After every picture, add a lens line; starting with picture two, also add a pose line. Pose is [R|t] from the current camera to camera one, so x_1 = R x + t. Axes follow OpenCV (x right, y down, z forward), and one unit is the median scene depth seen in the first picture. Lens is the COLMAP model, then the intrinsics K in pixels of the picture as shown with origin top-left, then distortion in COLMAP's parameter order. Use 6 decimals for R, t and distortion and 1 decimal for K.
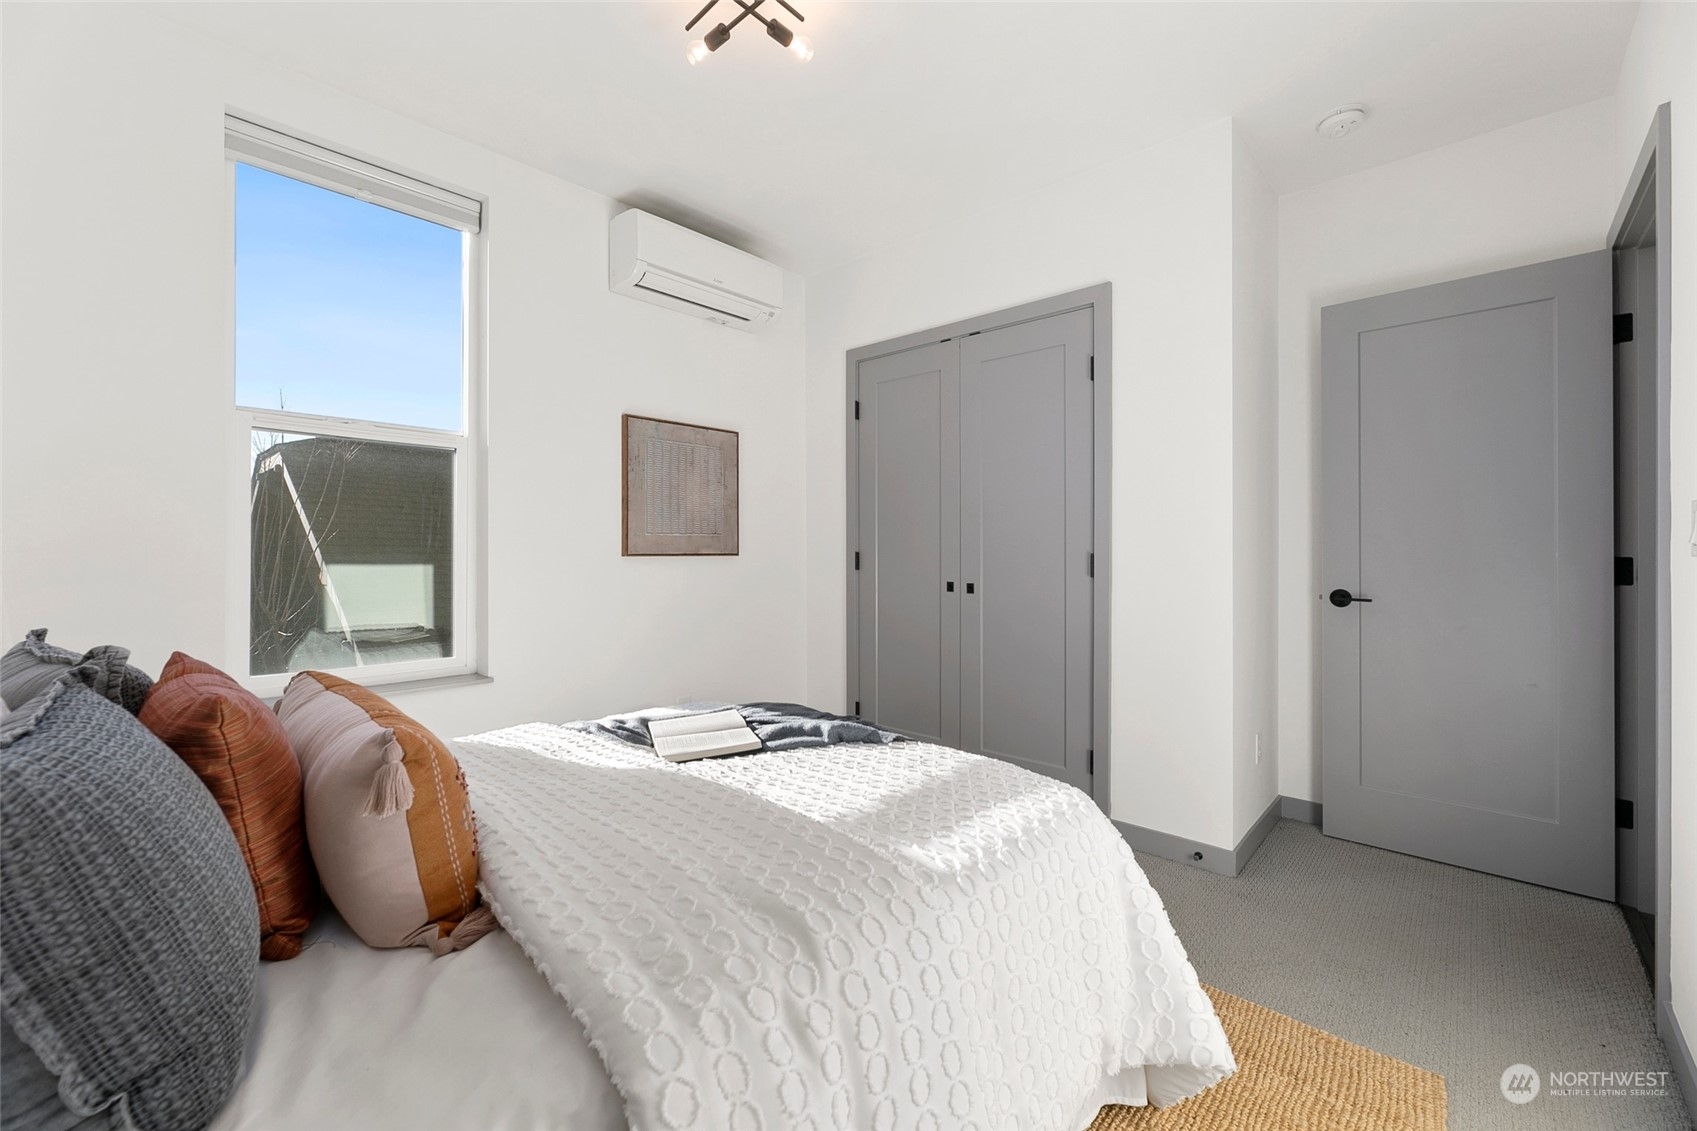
lens RADIAL K [[686.6, 0, 843.2], [0, 686.6, 553.6], [0, 0, 1]] dist [-0.004264, 0.000915]
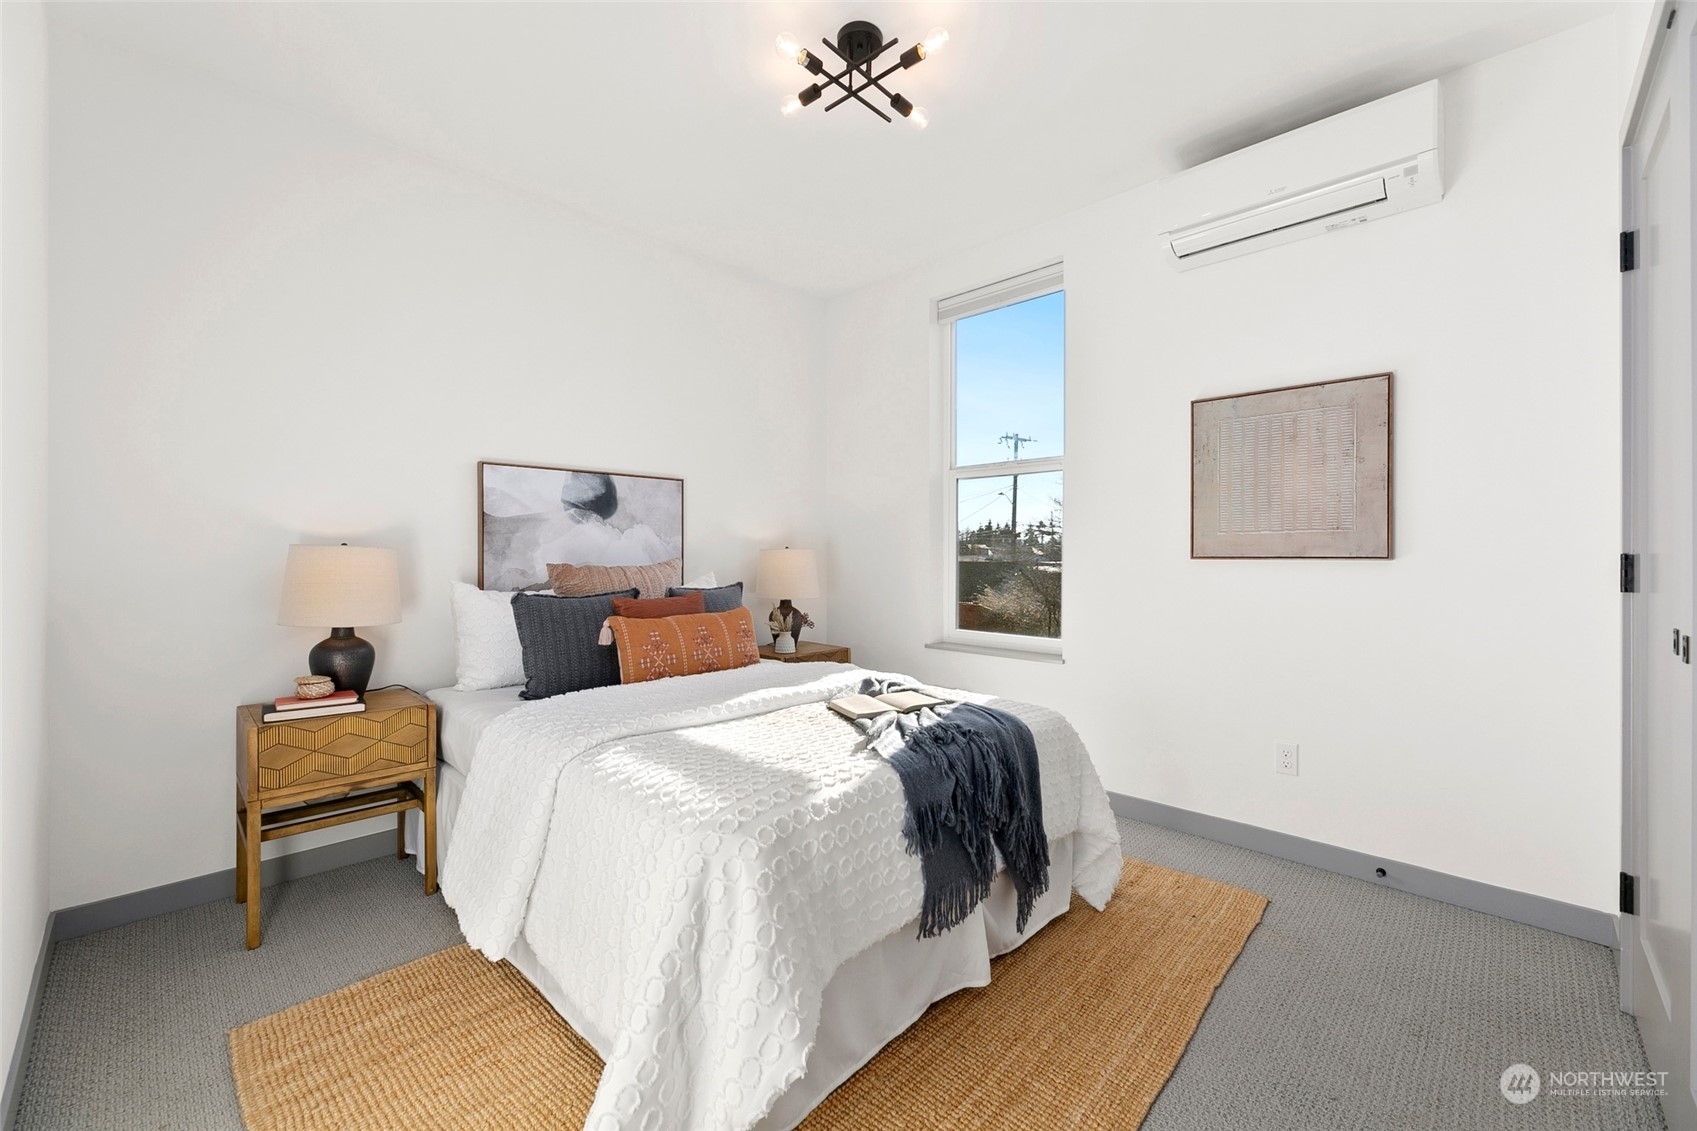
lens RADIAL K [[686.6, 0, 843.5], [0, 686.6, 562.2], [0, 0, 1]] dist [-0.004264, 0.000915]
pose [[-0.025001, 0.017632, -0.999532, 0.559379], [0.003019, 0.999841, 0.017562, -0.008126], [0.999683, -0.002579, -0.025051, 0.525976]]
